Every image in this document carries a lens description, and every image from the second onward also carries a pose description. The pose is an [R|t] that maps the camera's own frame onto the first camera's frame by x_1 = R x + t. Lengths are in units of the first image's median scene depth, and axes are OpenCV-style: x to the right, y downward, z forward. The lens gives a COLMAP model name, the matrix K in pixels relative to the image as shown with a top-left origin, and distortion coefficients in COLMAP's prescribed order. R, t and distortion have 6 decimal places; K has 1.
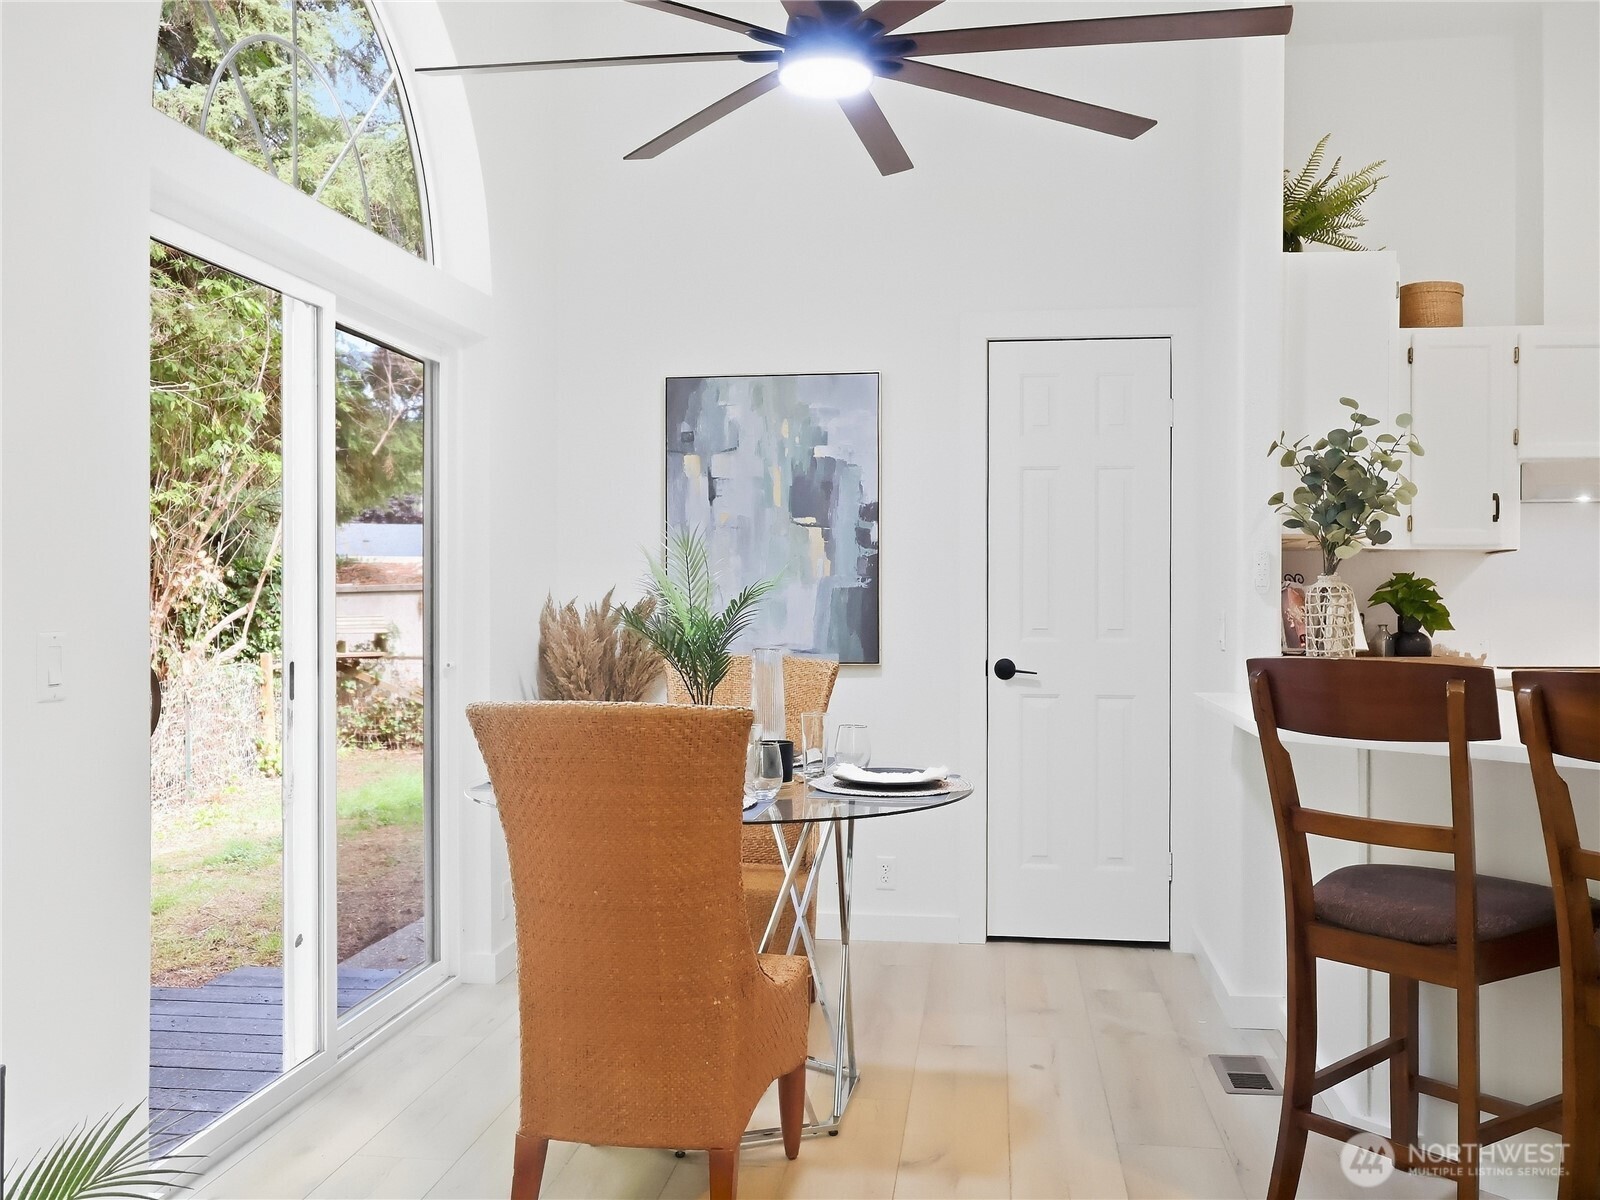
lens RADIAL K [[1443.9, 0, 803.7], [0, 1443.9, 590.6], [0, 0, 1]] dist [0.007952, -0.012628]
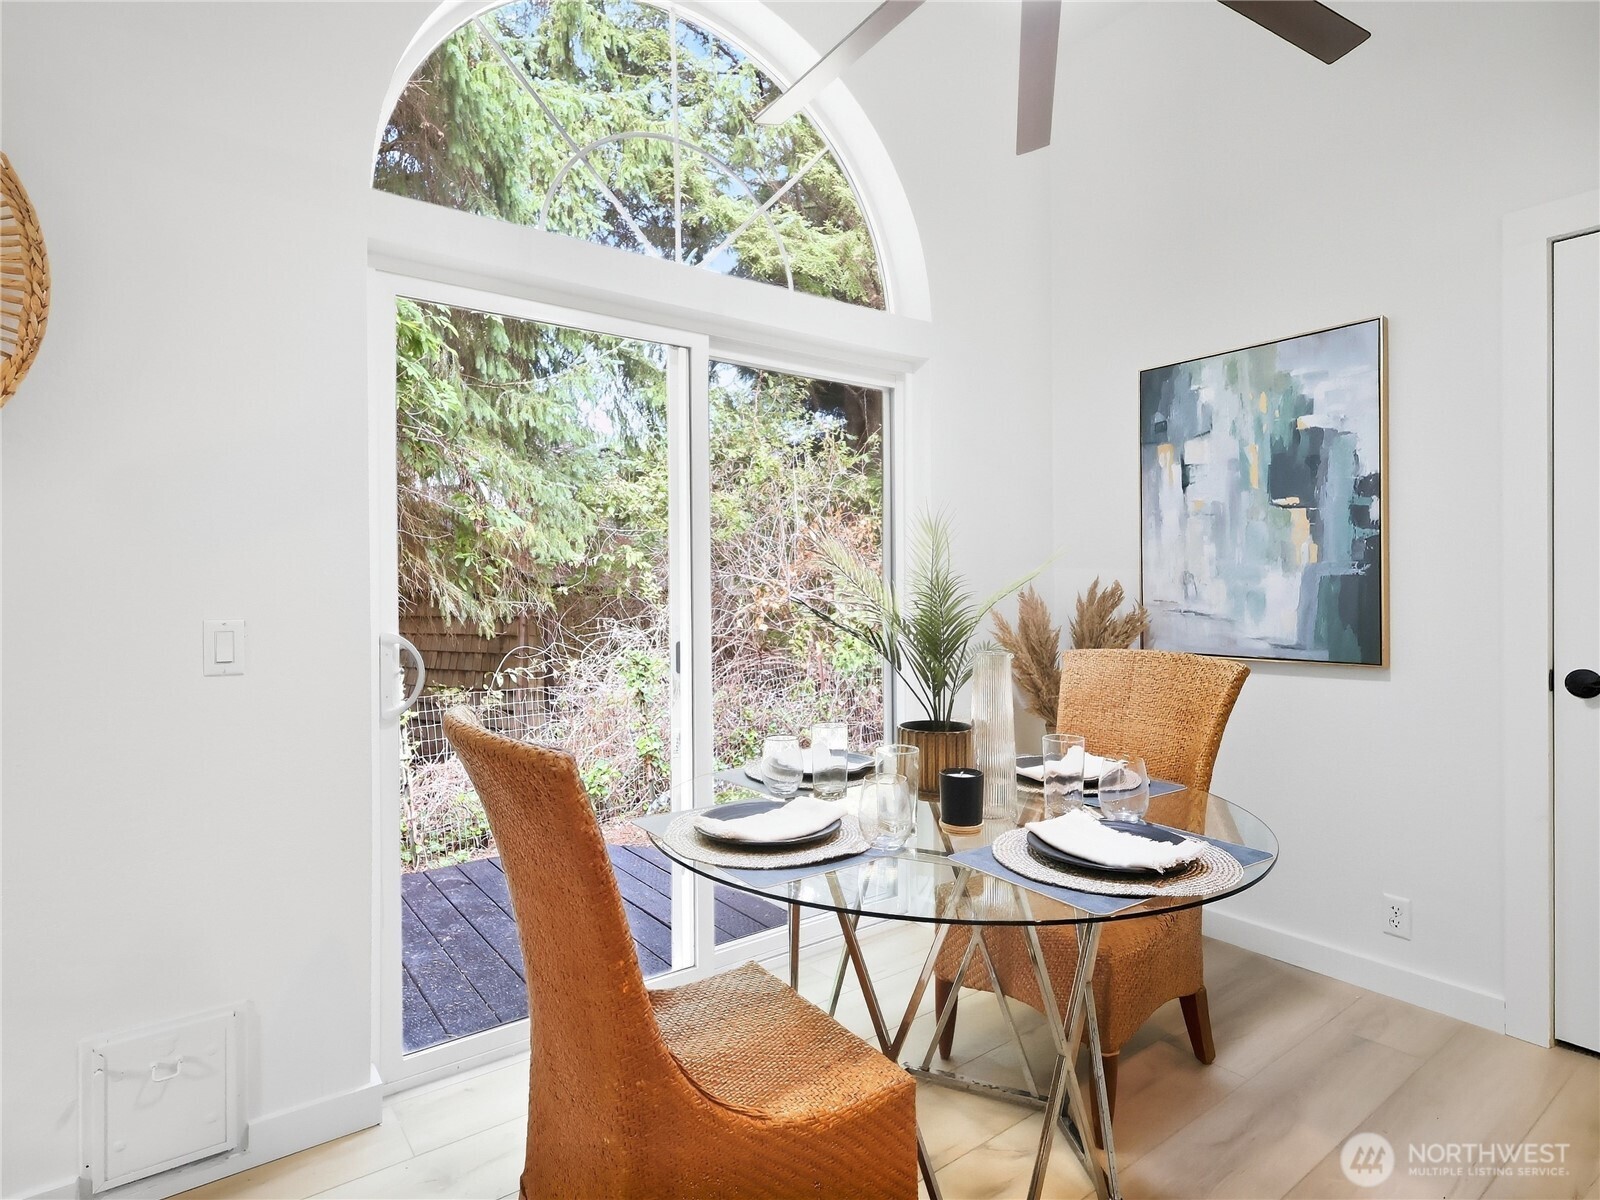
lens RADIAL K [[865.0, 0, 778.8], [0, 865.0, 586.5], [0, 0, 1]] dist [-0.003892, 0.002751]
pose [[0.687668, -0.003088, -0.726019, 0.173024], [0.008179, 0.999960, 0.003493, 0.000200], [0.725979, -0.008340, 0.687666, 0.395147]]
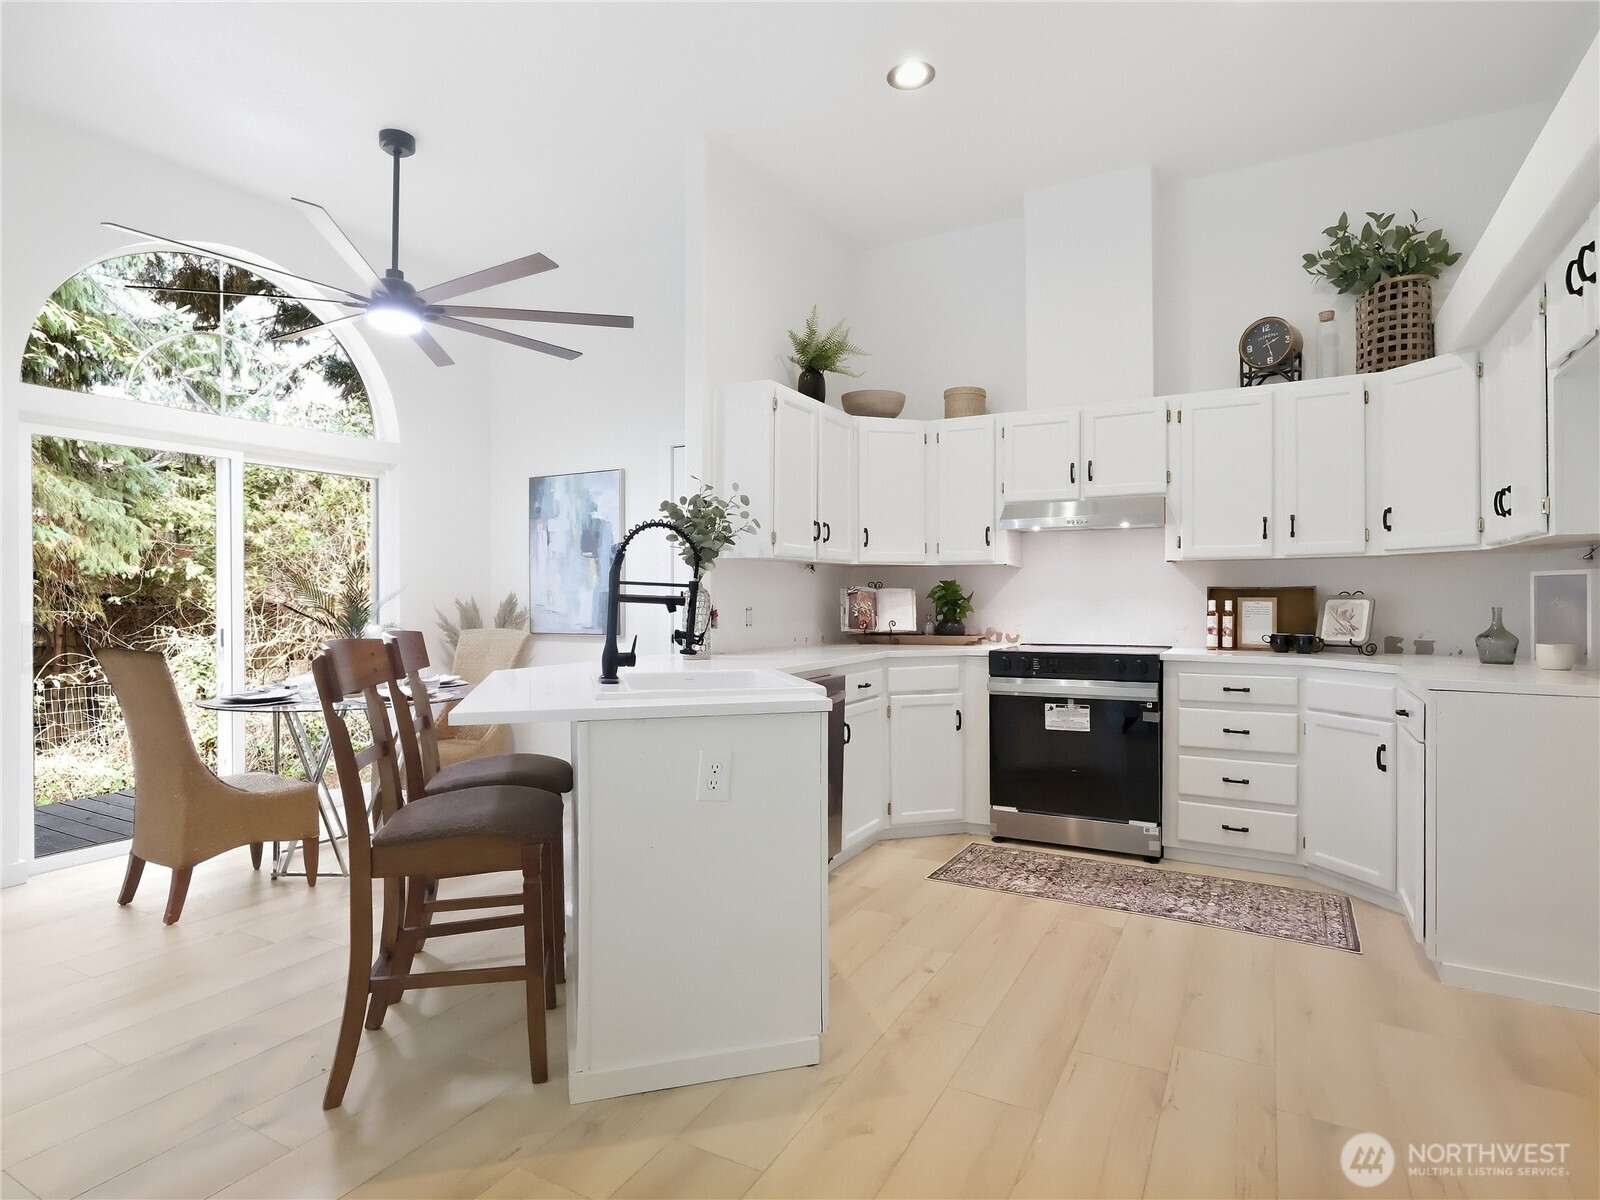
lens RADIAL K [[865.0, 0, 796.2], [0, 865.0, 596.5], [0, 0, 1]] dist [-0.003892, 0.002751]
pose [[0.931129, -0.002373, -0.364683, 0.625417], [0.004889, 0.999970, 0.005978, -0.001614], [0.364657, -0.007350, 0.931113, 0.097902]]
